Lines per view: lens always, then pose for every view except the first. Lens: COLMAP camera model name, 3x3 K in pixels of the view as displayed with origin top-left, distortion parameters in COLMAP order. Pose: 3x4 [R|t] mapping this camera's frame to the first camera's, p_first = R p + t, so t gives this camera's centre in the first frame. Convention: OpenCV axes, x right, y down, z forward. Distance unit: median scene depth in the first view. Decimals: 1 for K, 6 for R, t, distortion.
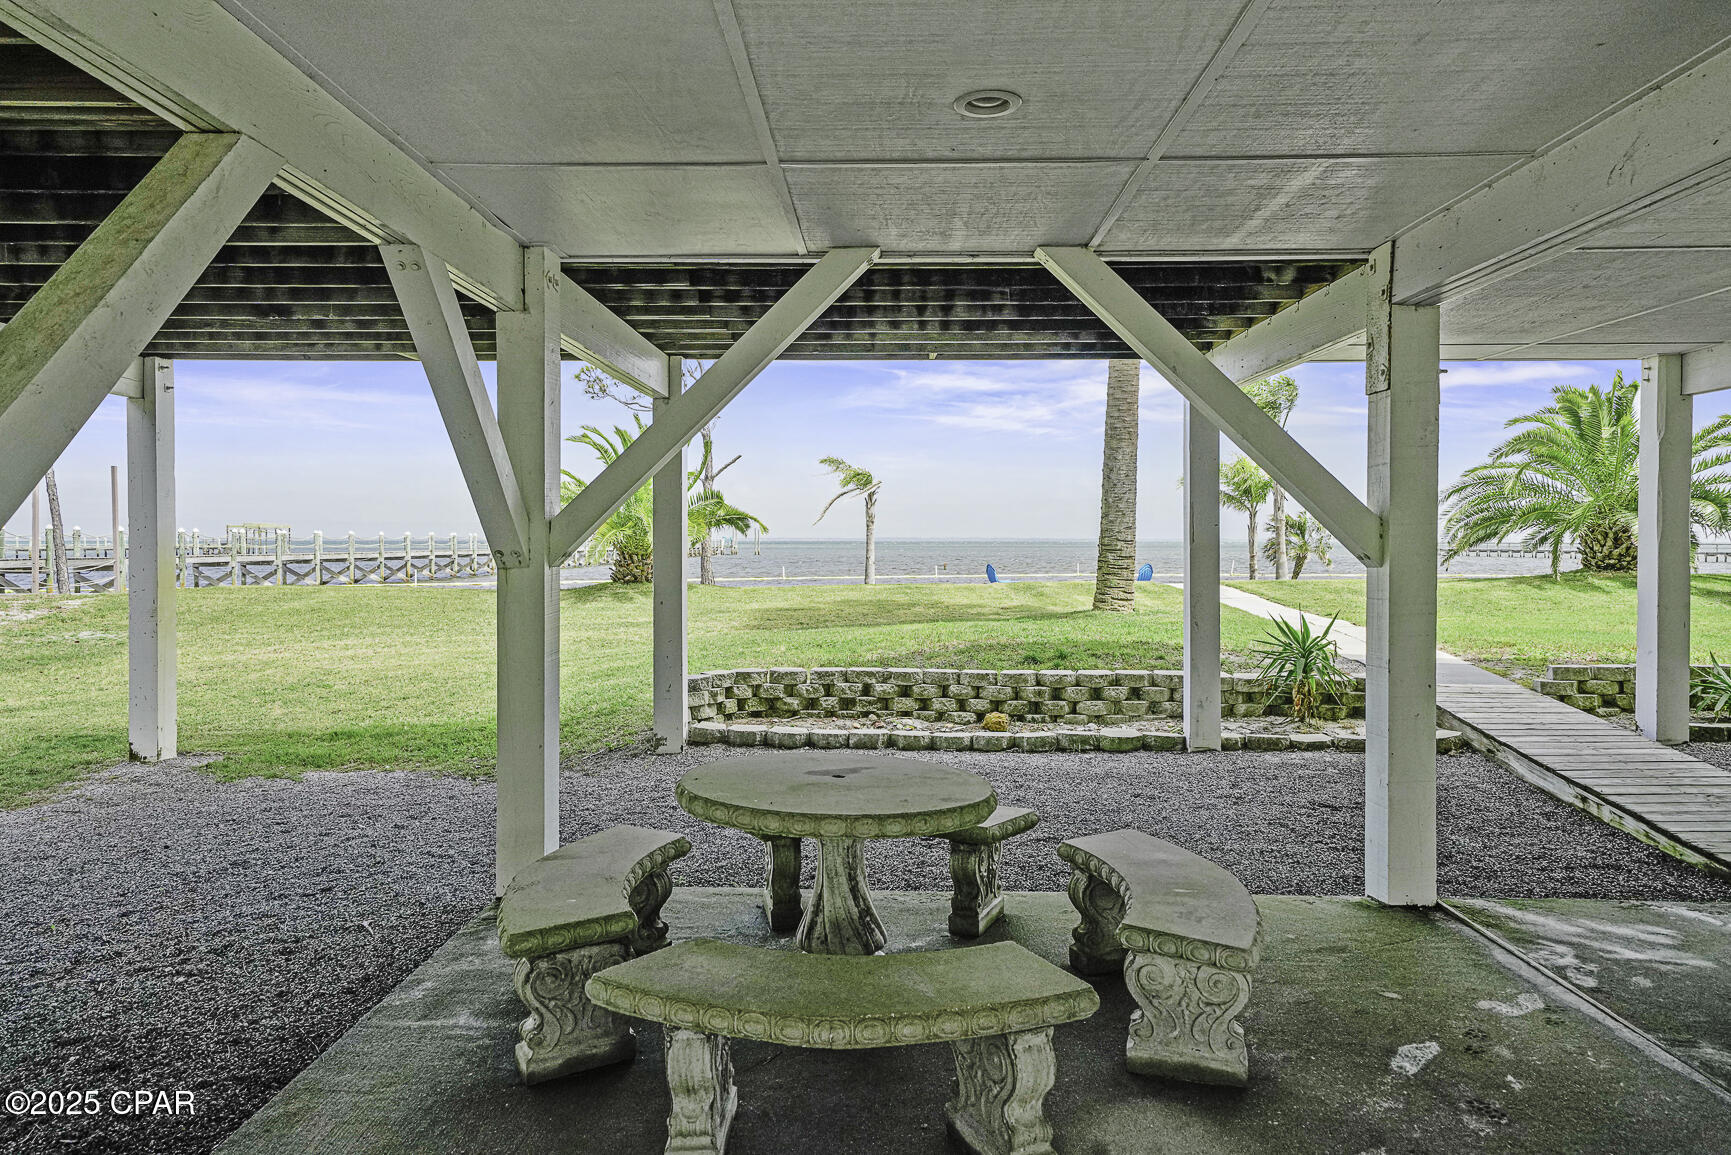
lens RADIAL K [[1146.9, 0, 864.8], [0, 1146.9, 567.8], [0, 0, 1]] dist [0.000417, 0.000219]
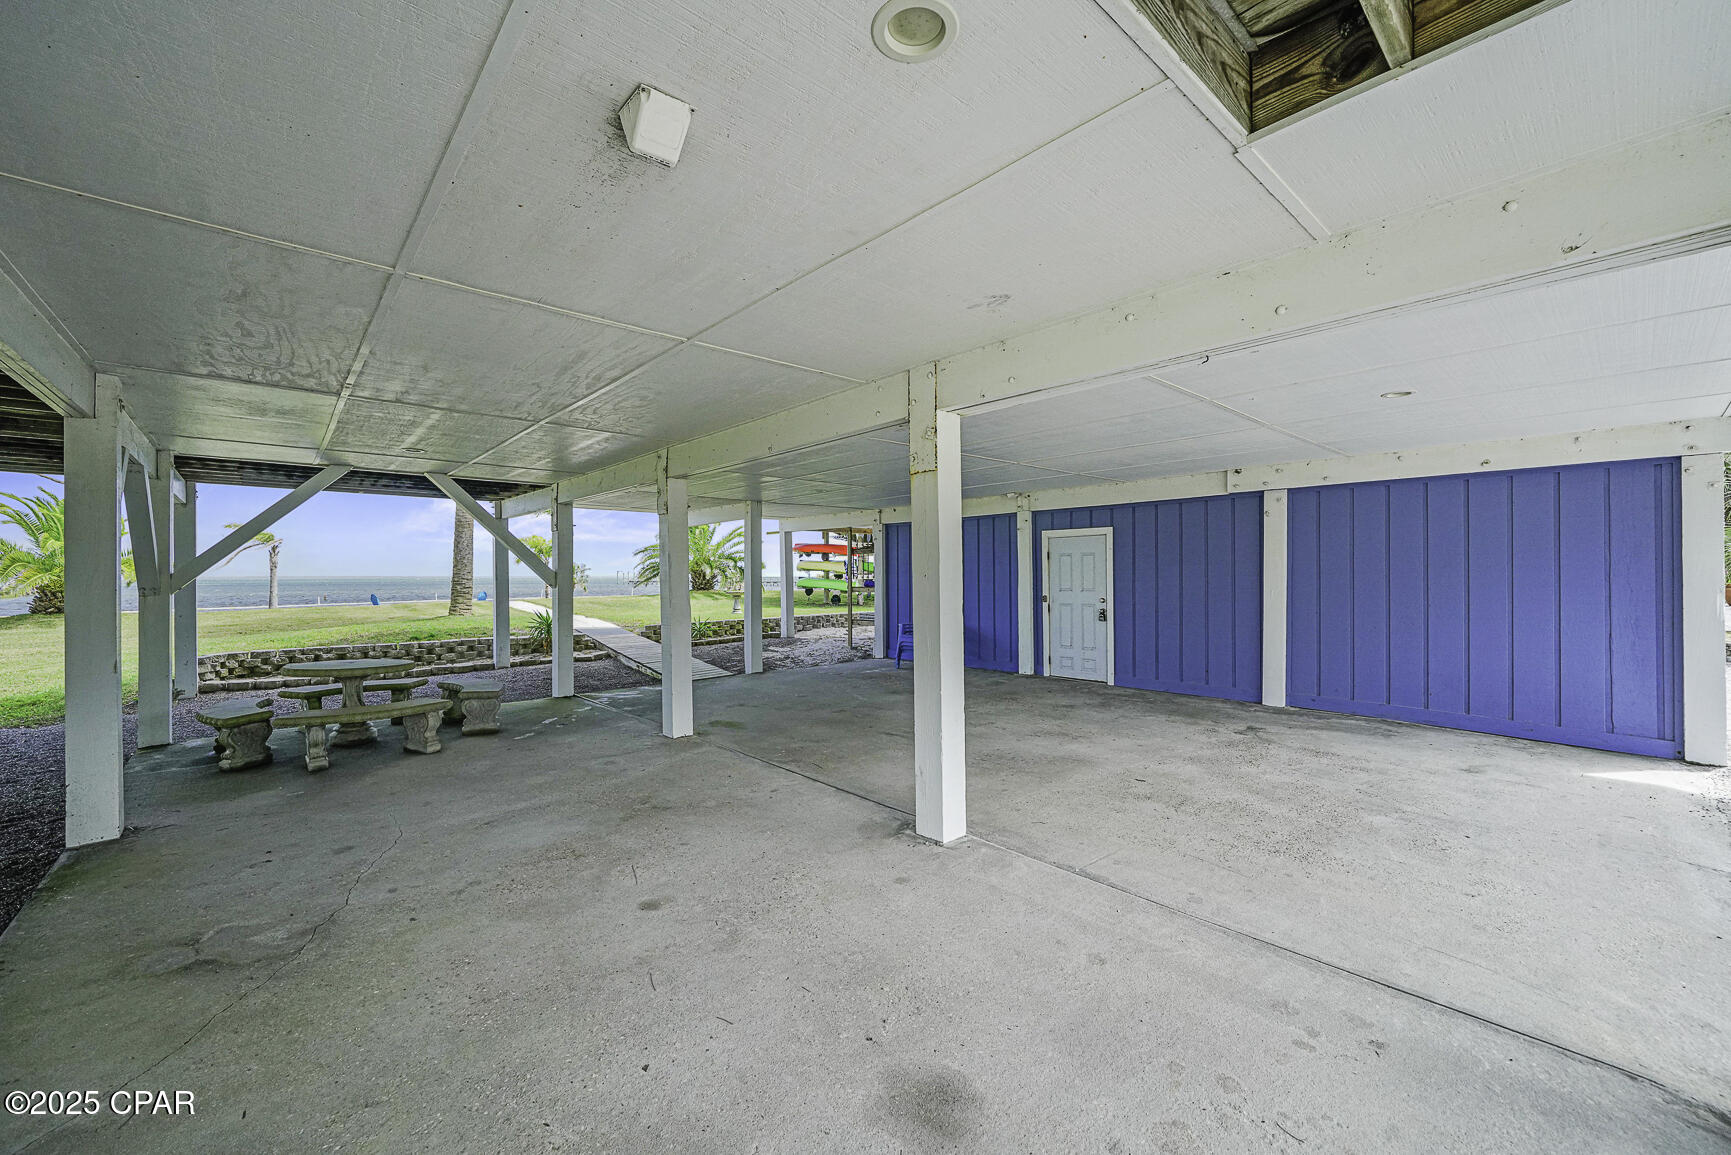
lens RADIAL K [[690.8, 0, 852.9], [0, 690.8, 572.6], [0, 0, 1]] dist [-0.001694, -0.000043]
pose [[0.746875, -0.001739, 0.664962, -0.102577], [0.021594, 0.999533, -0.021640, 0.007476], [-0.664614, 0.030522, 0.746564, -0.504880]]
